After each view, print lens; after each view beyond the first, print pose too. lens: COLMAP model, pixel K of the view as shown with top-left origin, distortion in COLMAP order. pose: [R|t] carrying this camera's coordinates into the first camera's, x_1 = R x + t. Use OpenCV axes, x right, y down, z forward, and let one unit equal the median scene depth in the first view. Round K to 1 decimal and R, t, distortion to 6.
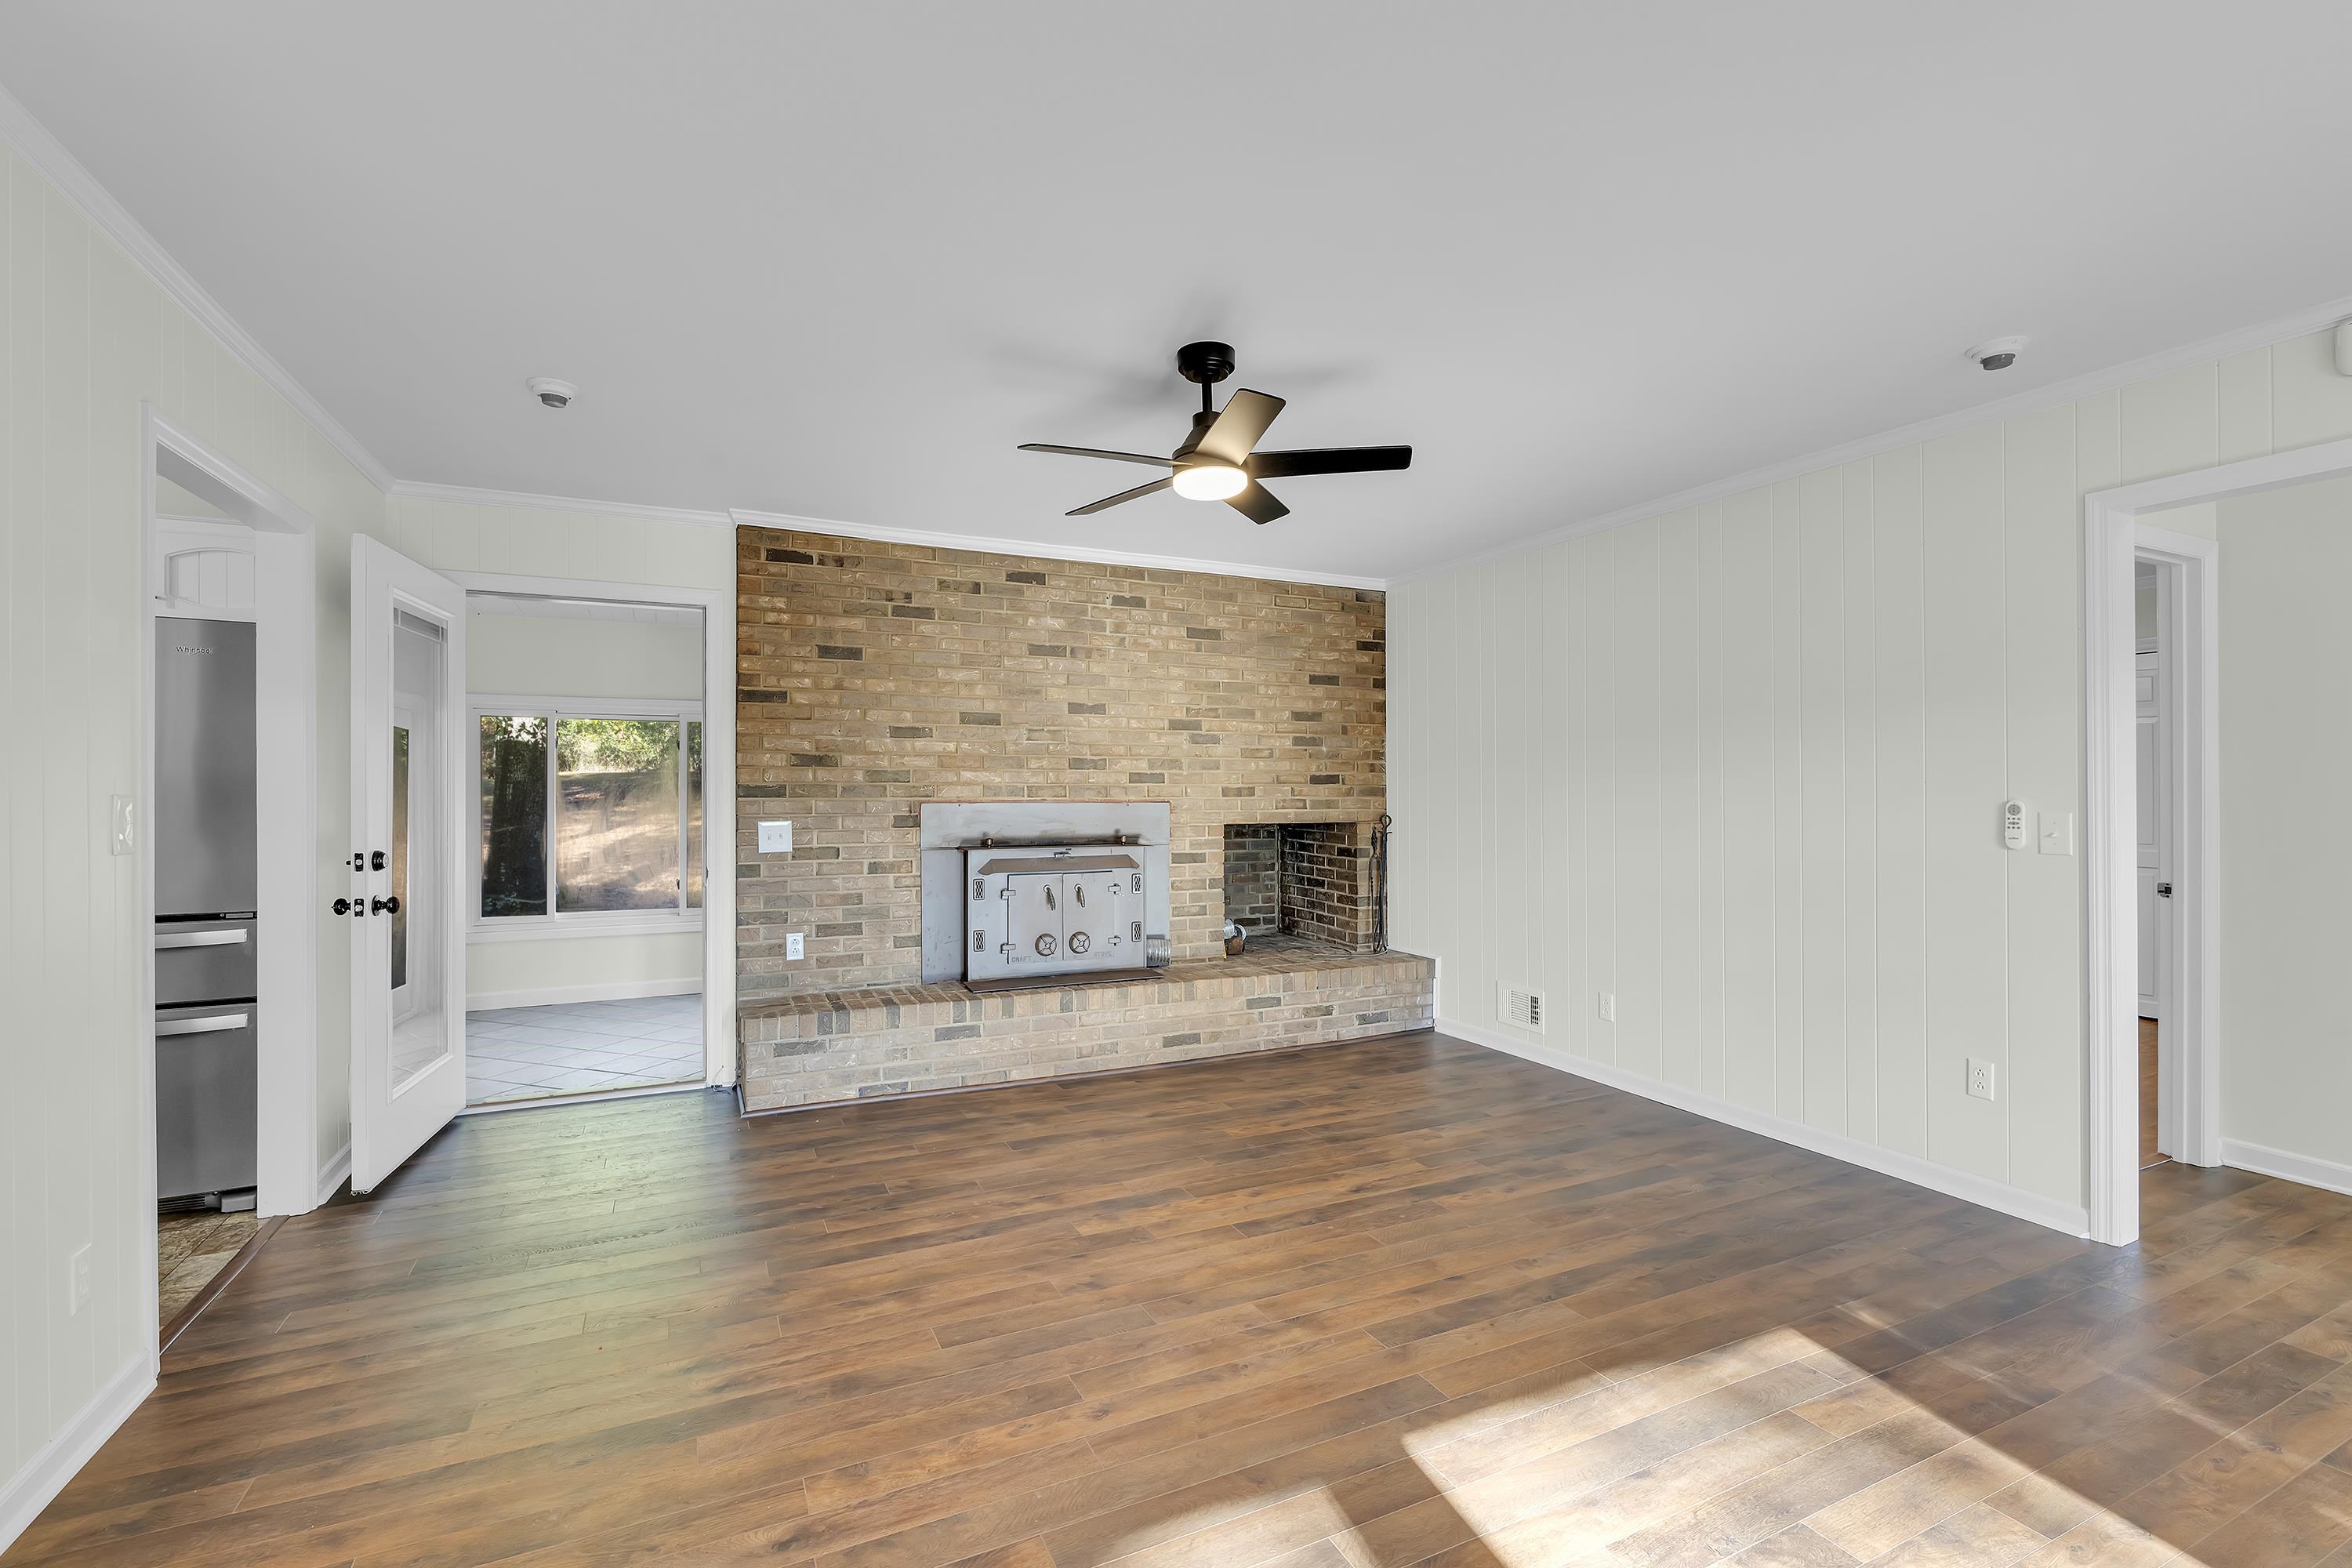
lens RADIAL K [[1008.5, 0, 1188.3], [0, 1008.5, 790.7], [0, 0, 1]] dist [-0.014019, 0.002283]
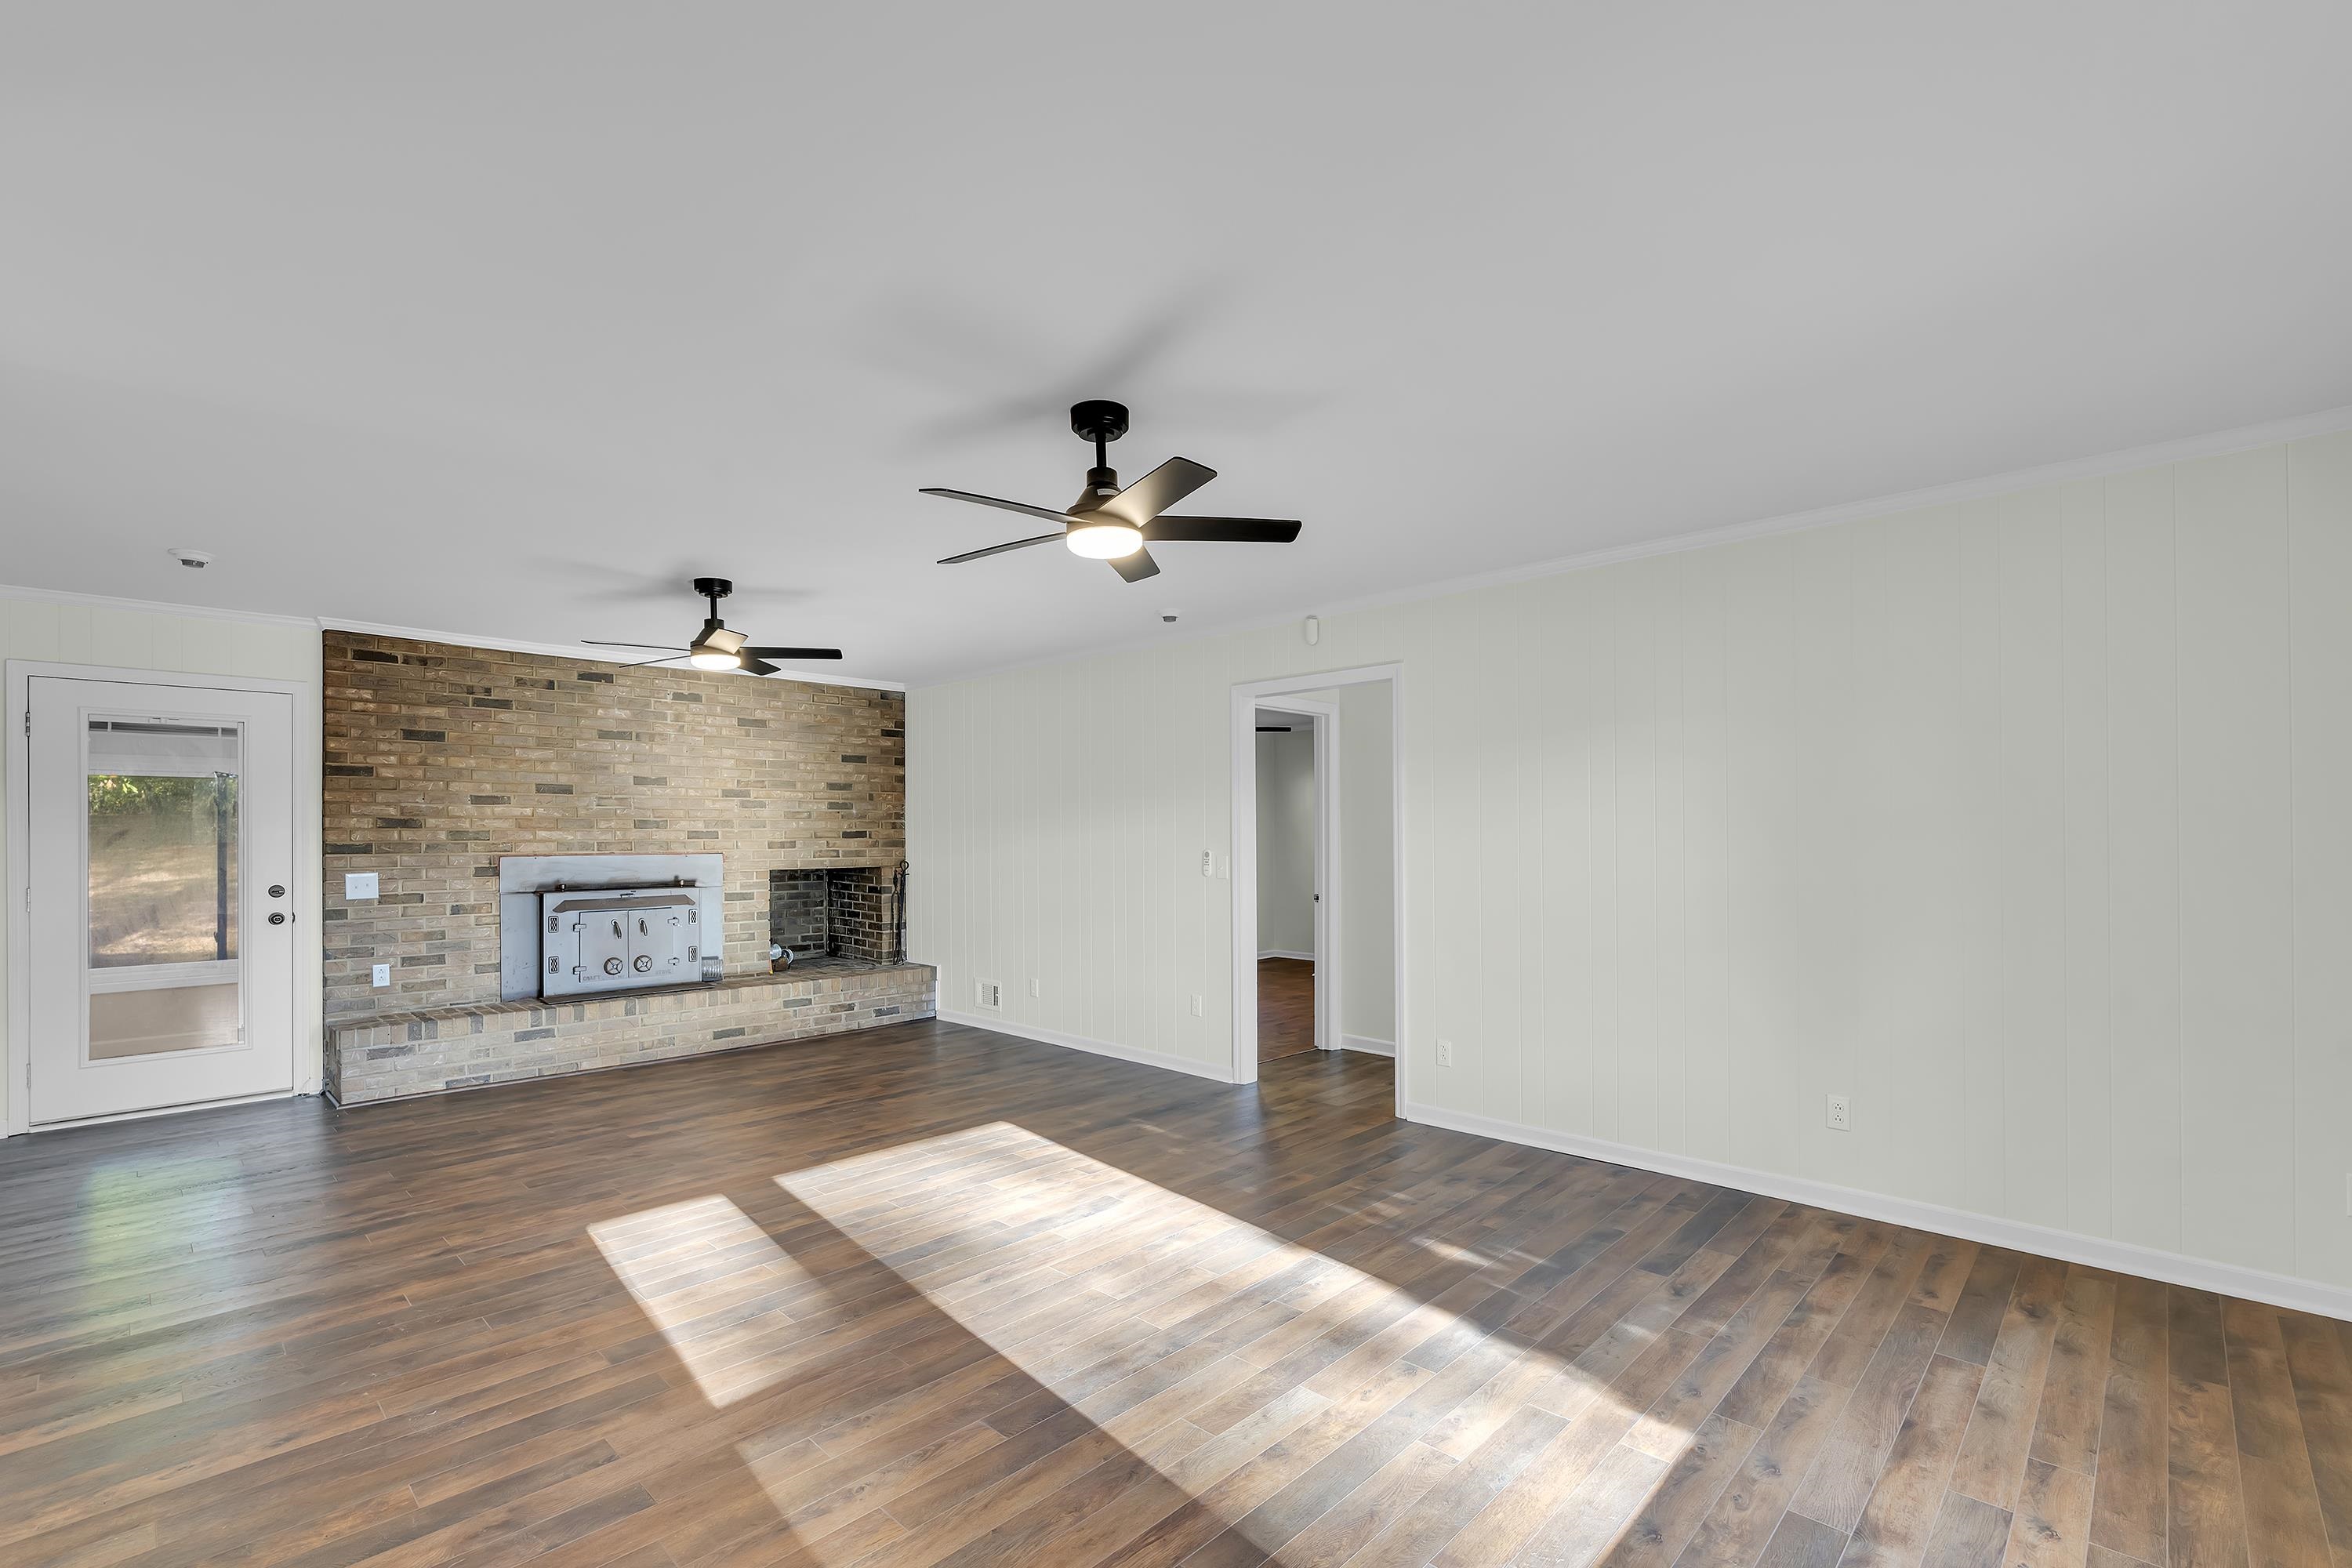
lens RADIAL K [[1008.5, 0, 1182.8], [0, 1008.5, 828.9], [0, 0, 1]] dist [-0.014019, 0.002283]
pose [[0.937166, -0.002411, 0.348876, 0.091599], [0.004465, 0.999977, -0.005083, -0.011870], [-0.348856, 0.006322, 0.937155, -0.446255]]
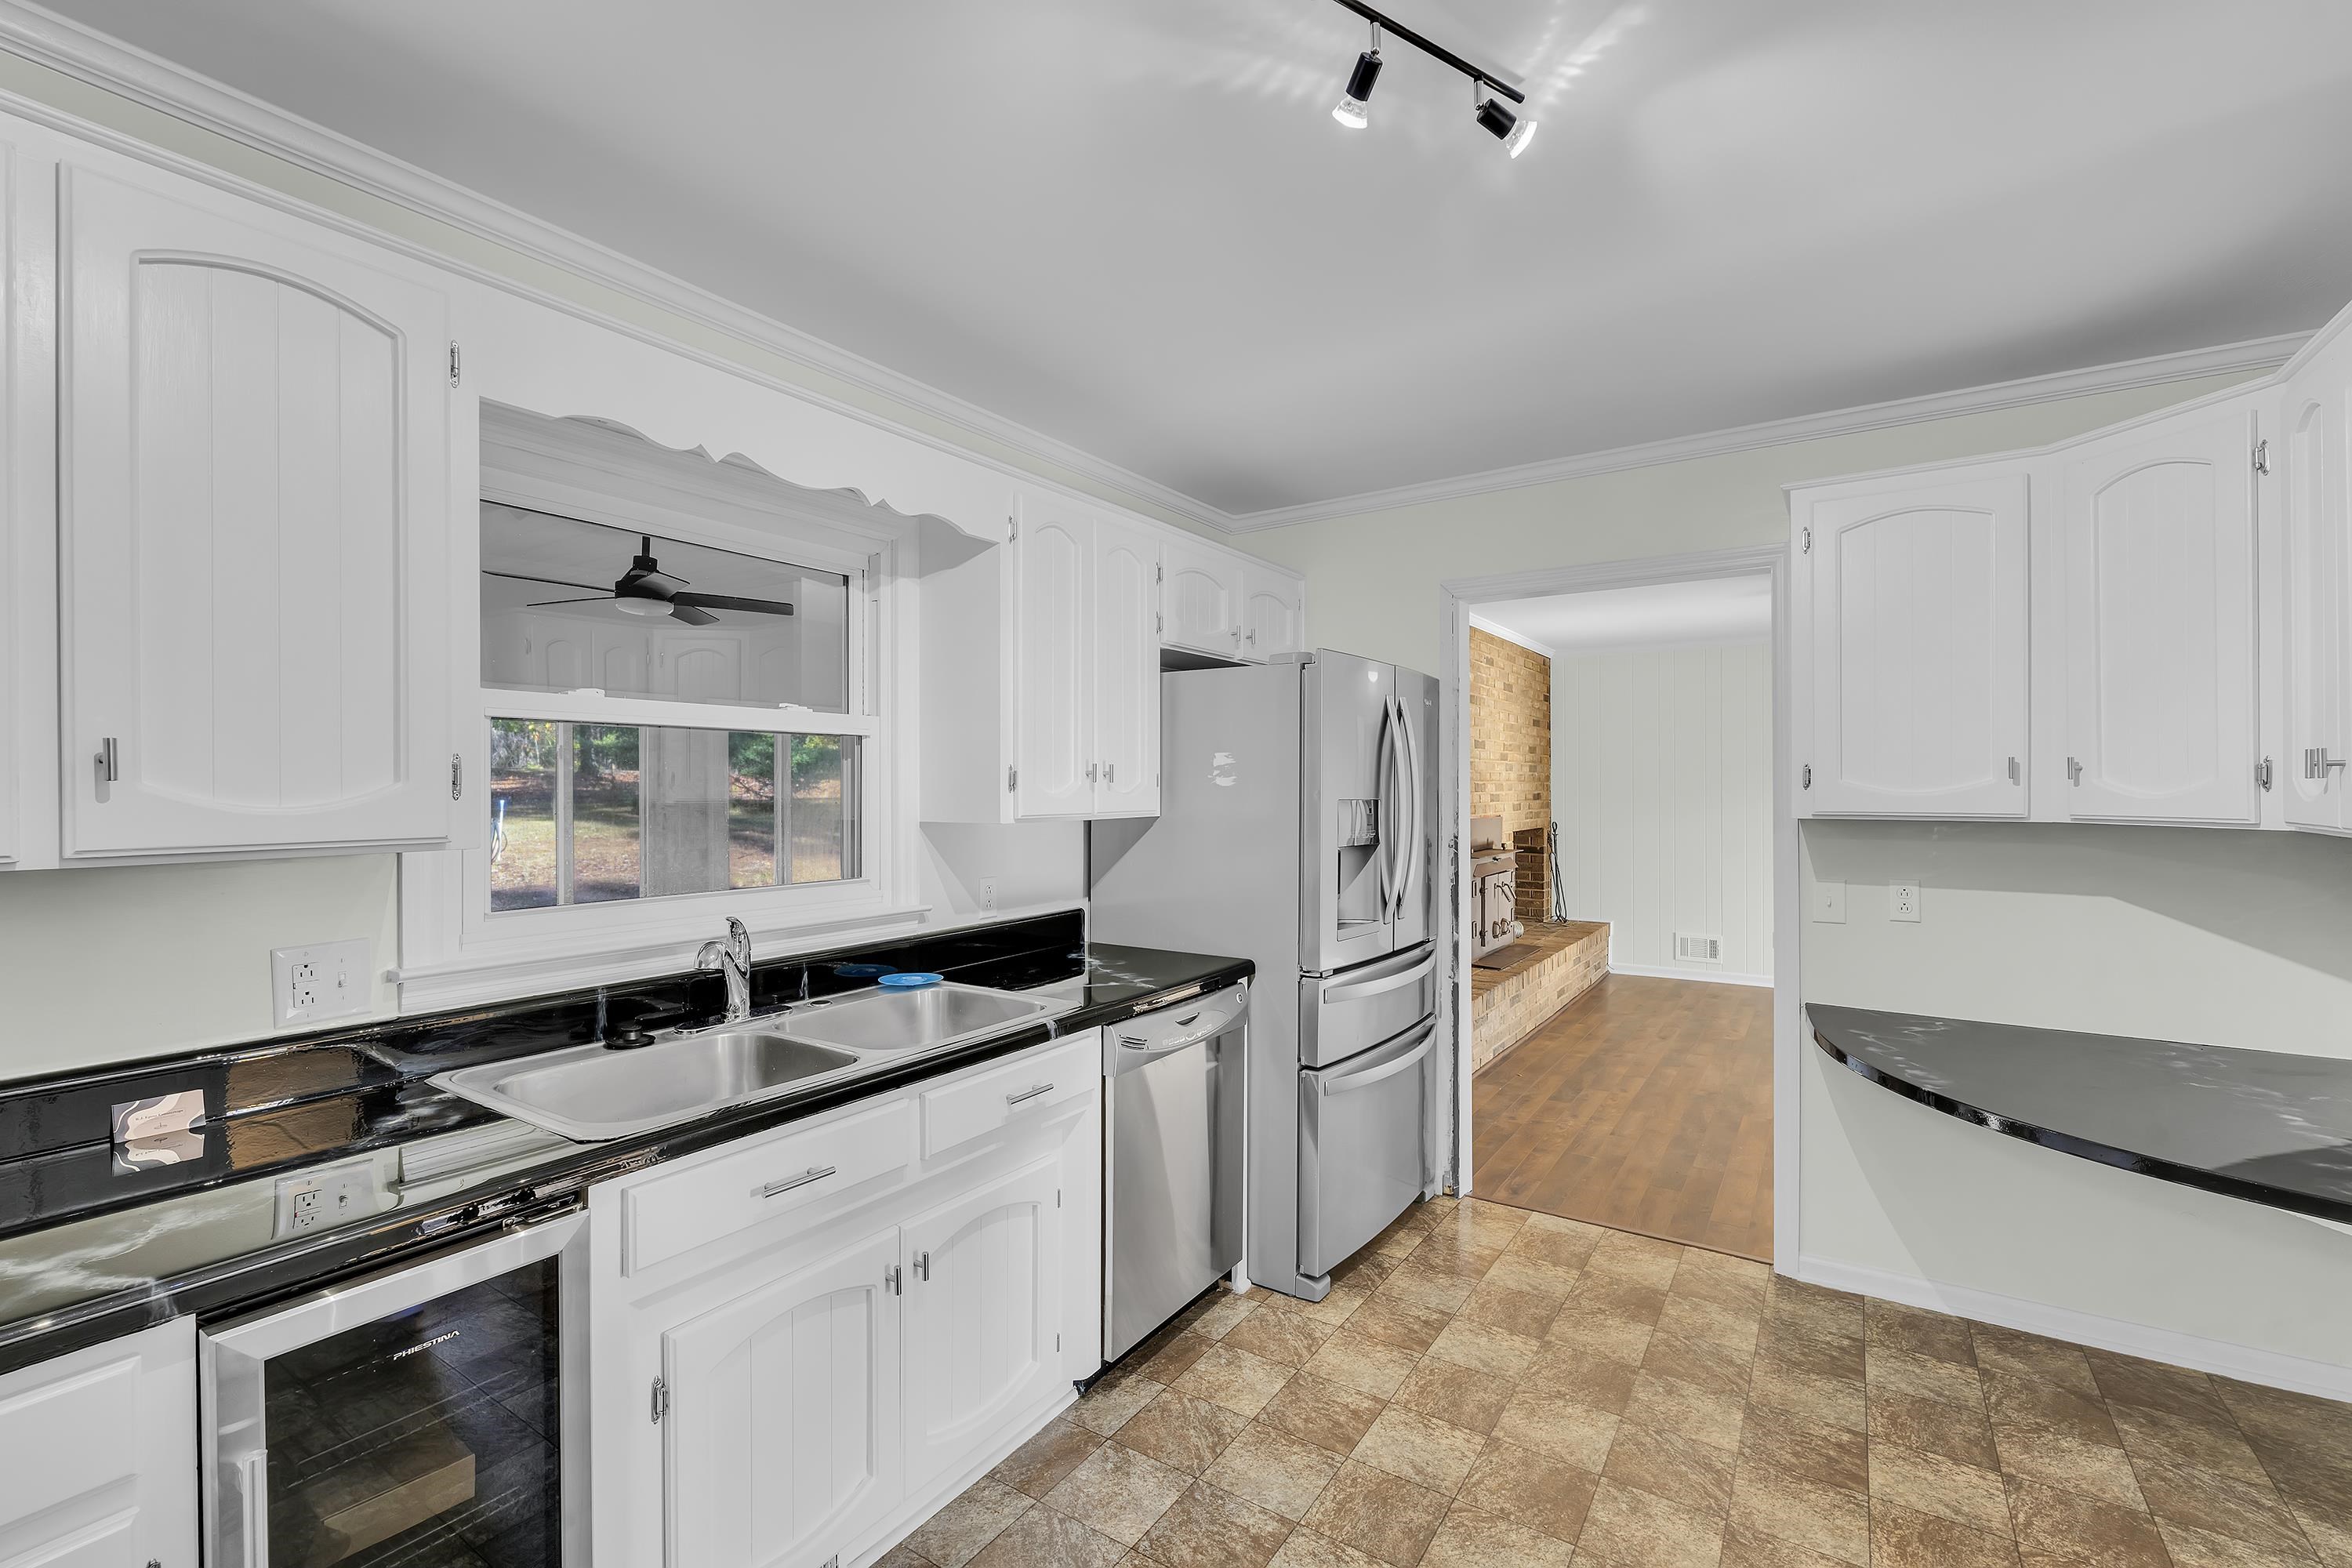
lens RADIAL K [[1008.5, 0, 1122.9], [0, 1008.5, 808.5], [0, 0, 1]] dist [-0.014019, 0.002283]
pose [[0.866847, -0.014428, 0.498365, -1.183911], [0.004323, 0.999761, 0.021423, -0.031135], [-0.498555, -0.016416, 0.866703, 0.130004]]
